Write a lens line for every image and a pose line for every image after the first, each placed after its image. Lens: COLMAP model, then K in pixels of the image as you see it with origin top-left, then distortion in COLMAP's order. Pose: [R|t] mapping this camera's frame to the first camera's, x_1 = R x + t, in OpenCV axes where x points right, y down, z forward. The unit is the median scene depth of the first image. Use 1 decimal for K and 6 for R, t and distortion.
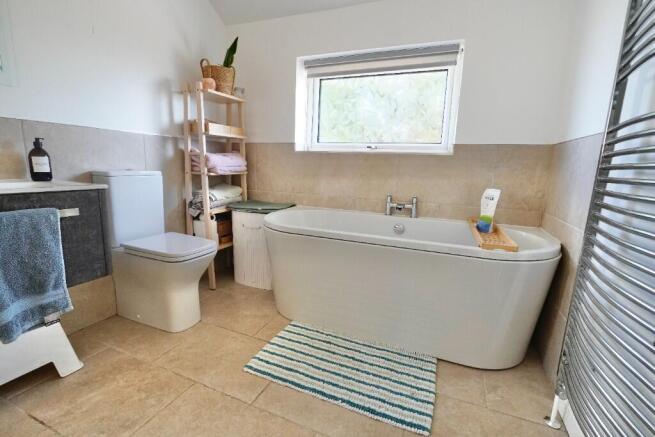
lens RADIAL K [[297.4, 0, 329.1], [0, 297.4, 217.6], [0, 0, 1]] dist [-0.016660, 0.000979]
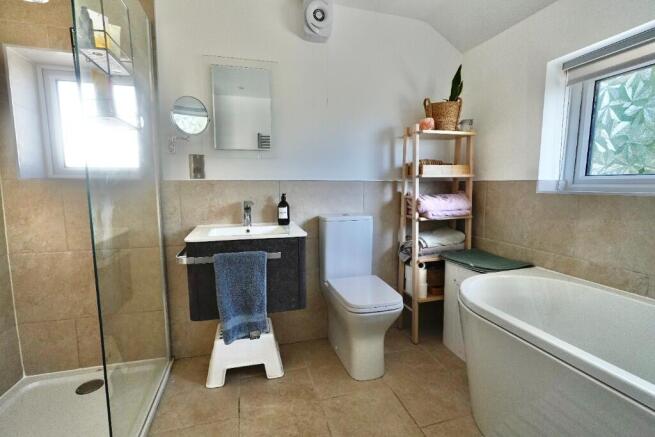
lens RADIAL K [[297.4, 0, 329.1], [0, 297.4, 217.6], [0, 0, 1]] dist [-0.016660, 0.000979]
pose [[0.624929, 0.054822, -0.778754, 0.140157], [-0.114814, 0.993138, -0.022222, -0.096506], [0.772192, 0.103299, 0.626935, 0.192636]]
